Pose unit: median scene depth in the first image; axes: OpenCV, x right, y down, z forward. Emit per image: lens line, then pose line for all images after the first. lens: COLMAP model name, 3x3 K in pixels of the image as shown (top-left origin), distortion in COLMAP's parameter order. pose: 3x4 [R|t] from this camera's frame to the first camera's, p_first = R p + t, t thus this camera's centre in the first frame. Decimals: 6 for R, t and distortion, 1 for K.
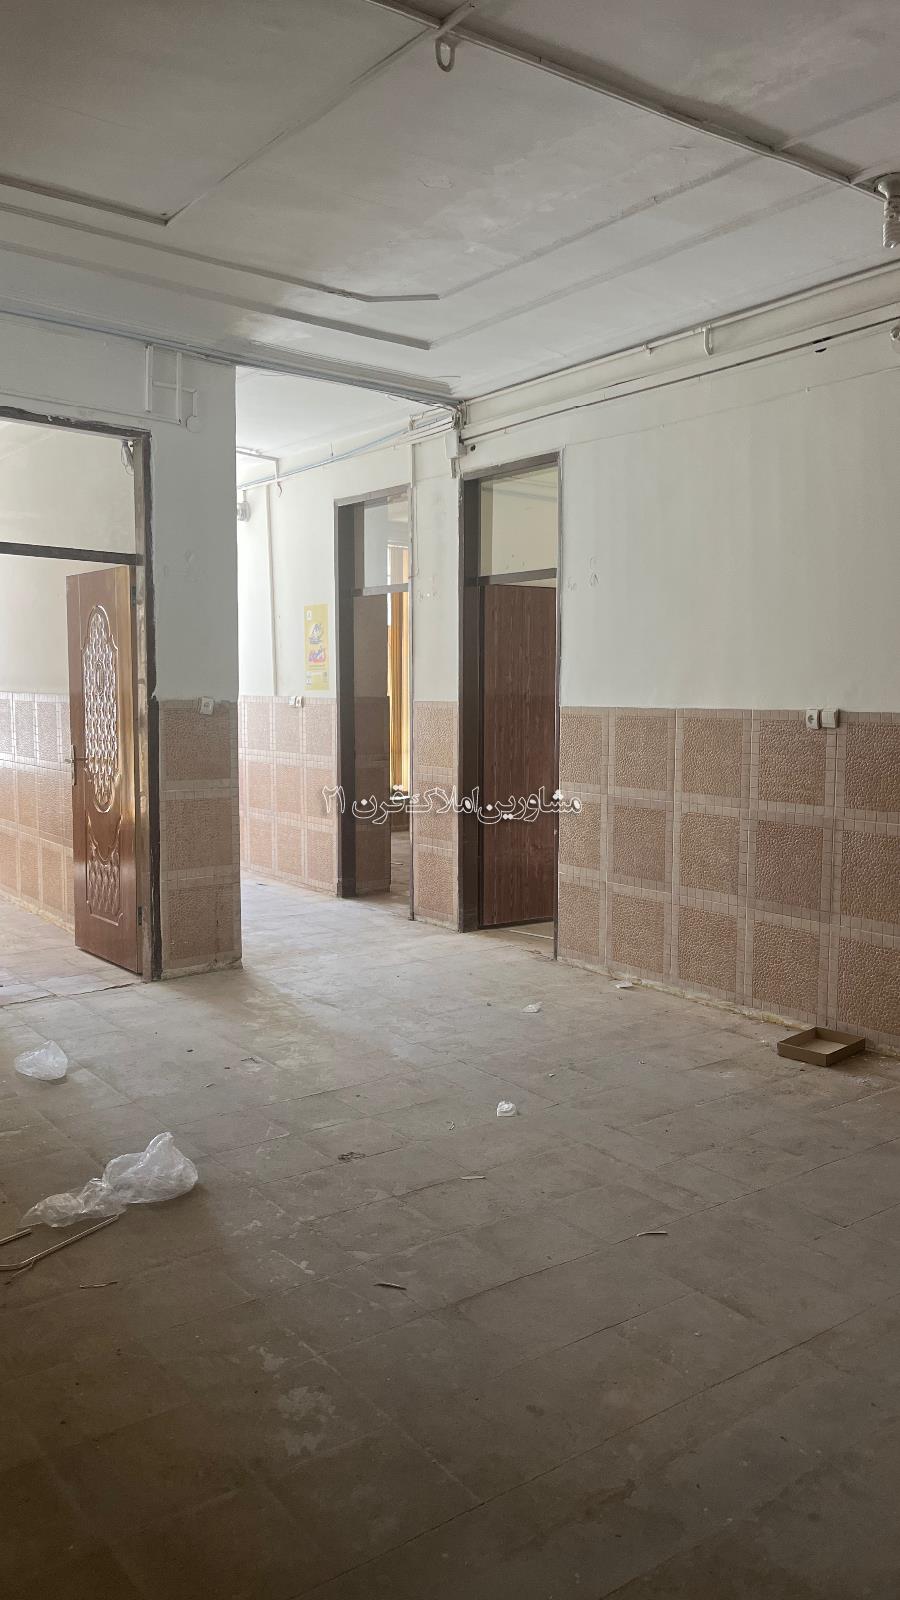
lens RADIAL K [[1218.6, 0, 450.0], [0, 1218.6, 800.0], [0, 0, 1]] dist [0.064505, -0.063558]
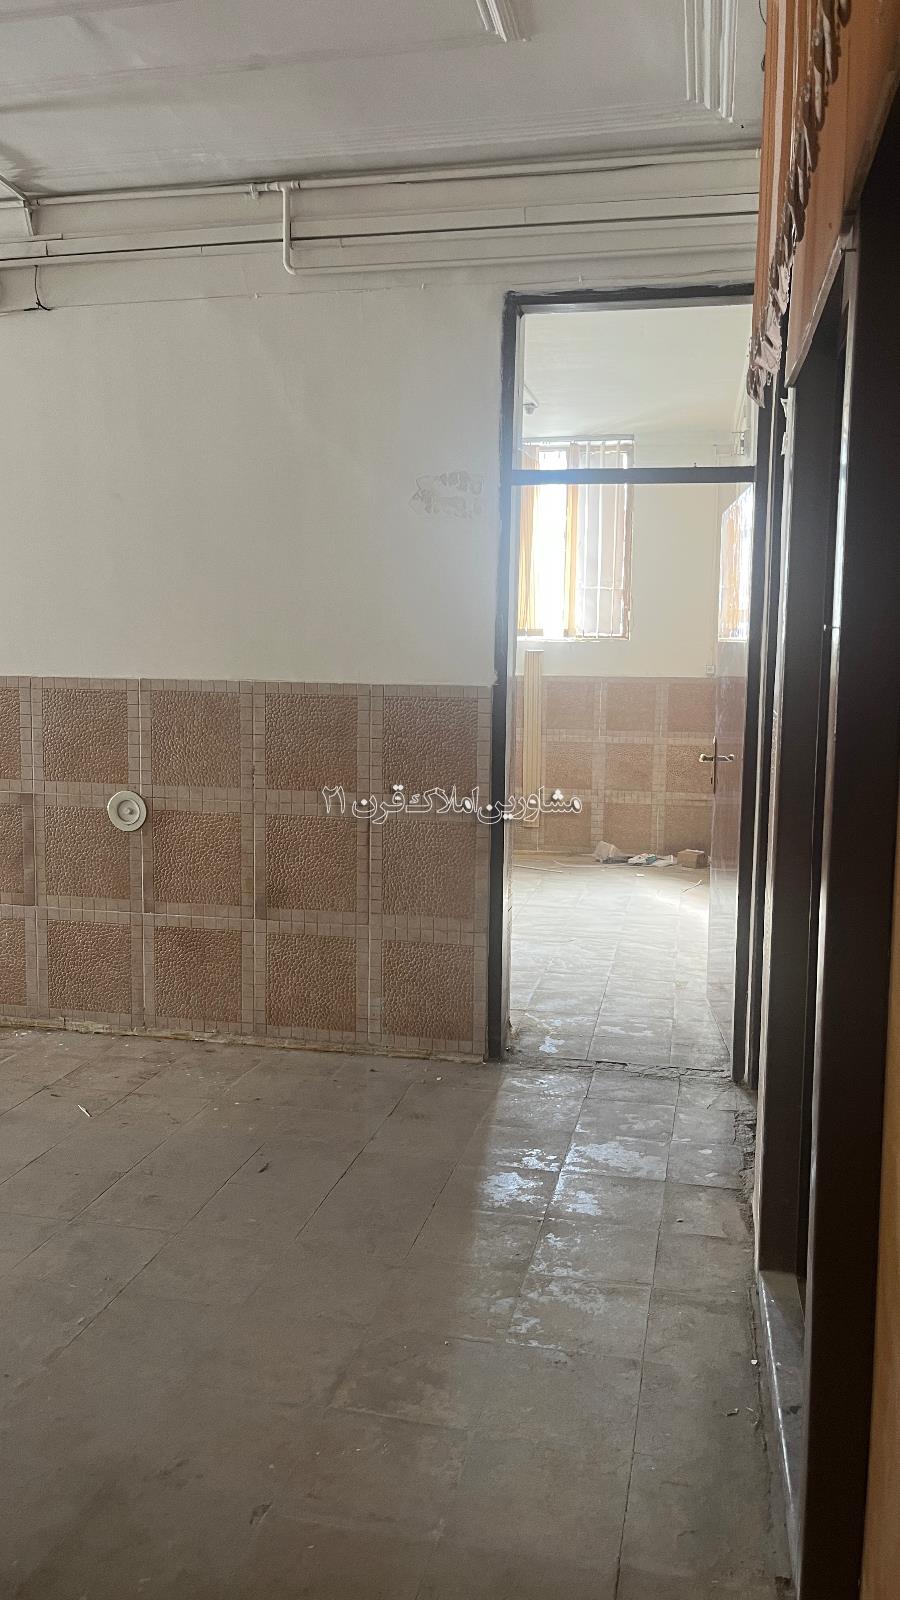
lens RADIAL K [[1218.6, 0, 450.0], [0, 1218.6, 800.0], [0, 0, 1]] dist [0.064505, -0.063558]
pose [[0.735455, -0.071924, 0.673746, -0.218496], [0.051026, 0.997406, 0.050775, -0.028850], [-0.675650, -0.002964, 0.737217, 0.299530]]
